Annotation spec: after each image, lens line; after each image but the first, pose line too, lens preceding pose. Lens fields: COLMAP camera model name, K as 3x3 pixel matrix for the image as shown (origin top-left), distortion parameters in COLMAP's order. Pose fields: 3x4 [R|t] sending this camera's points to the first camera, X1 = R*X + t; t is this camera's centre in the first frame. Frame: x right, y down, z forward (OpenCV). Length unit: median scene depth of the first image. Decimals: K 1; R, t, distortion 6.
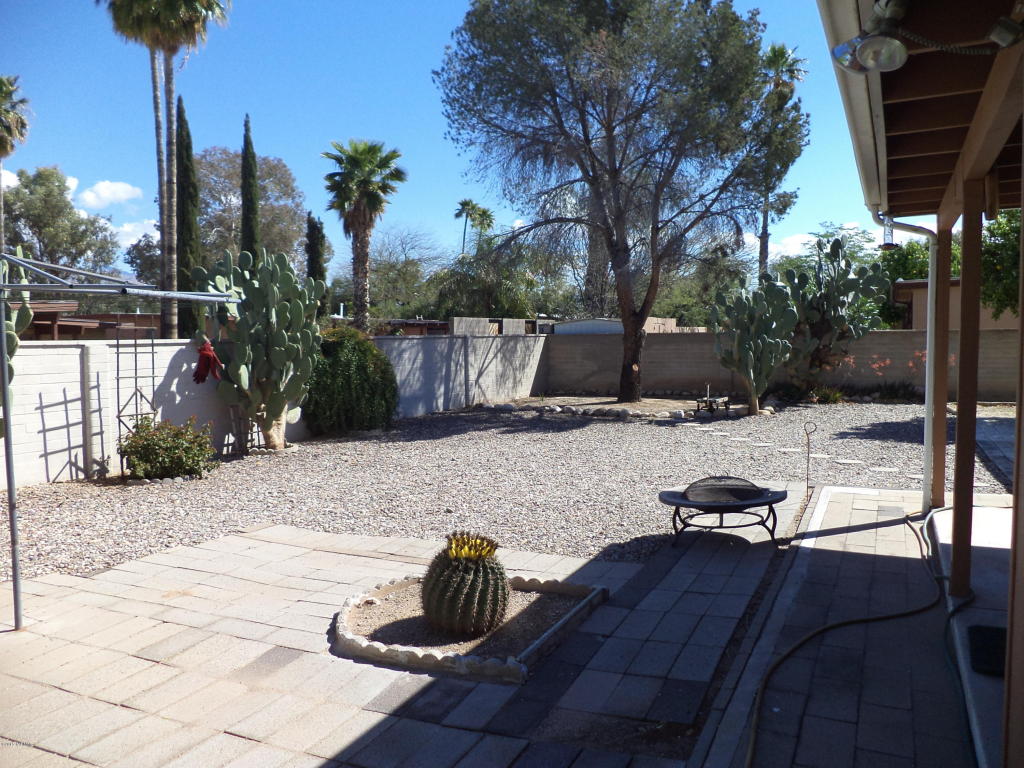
lens RADIAL K [[830.3, 0, 510.0], [0, 830.3, 388.0], [0, 0, 1]] dist [-0.022146, 0.006285]
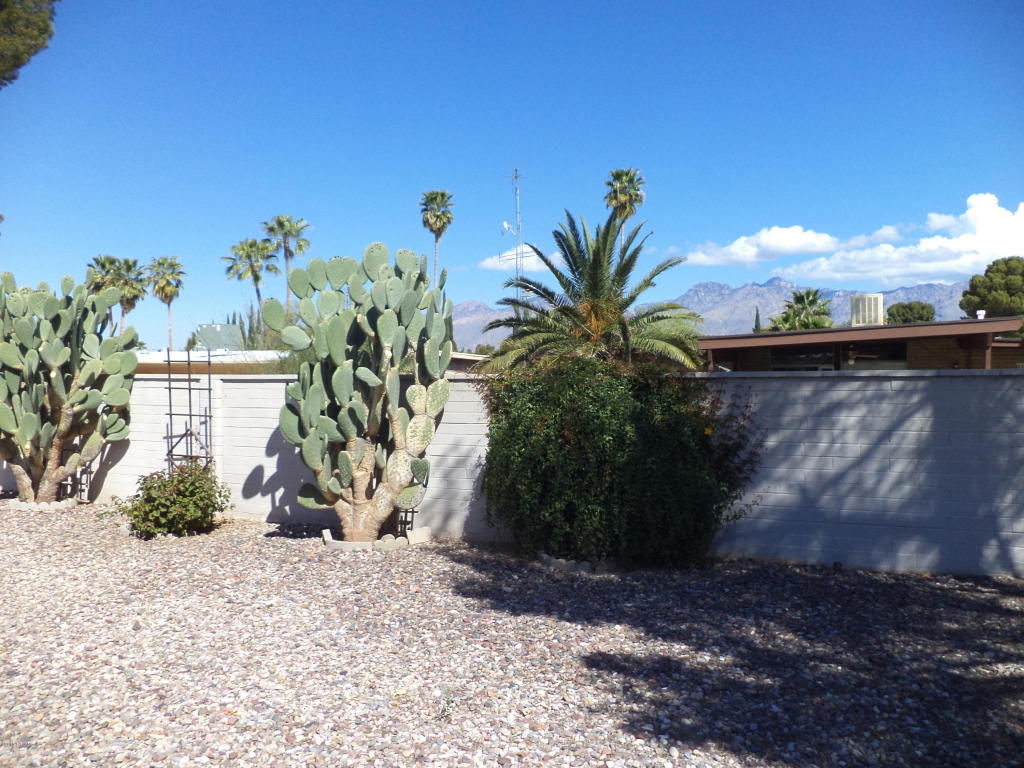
lens RADIAL K [[830.3, 0, 512.0], [0, 830.3, 379.0], [0, 0, 1]] dist [-0.022146, 0.006285]
pose [[0.028254, 0.023308, -0.999329, 0.245047], [-0.059588, 0.997990, 0.021592, -0.049306], [0.997823, 0.058938, 0.029586, 0.697452]]
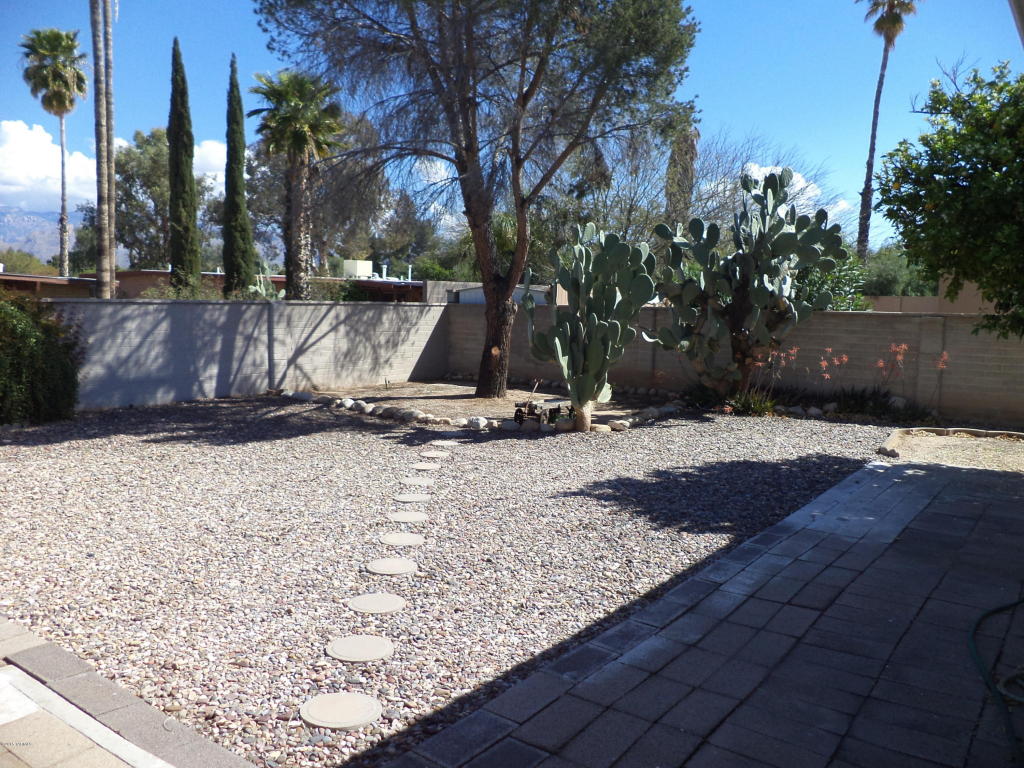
lens RADIAL K [[830.3, 0, 512.5], [0, 830.3, 373.6], [0, 0, 1]] dist [-0.022146, 0.006285]
pose [[0.977435, 0.046127, -0.206137, 0.321085], [-0.041769, 0.998803, 0.025445, -0.024312], [0.207064, -0.016261, 0.978192, 0.280281]]
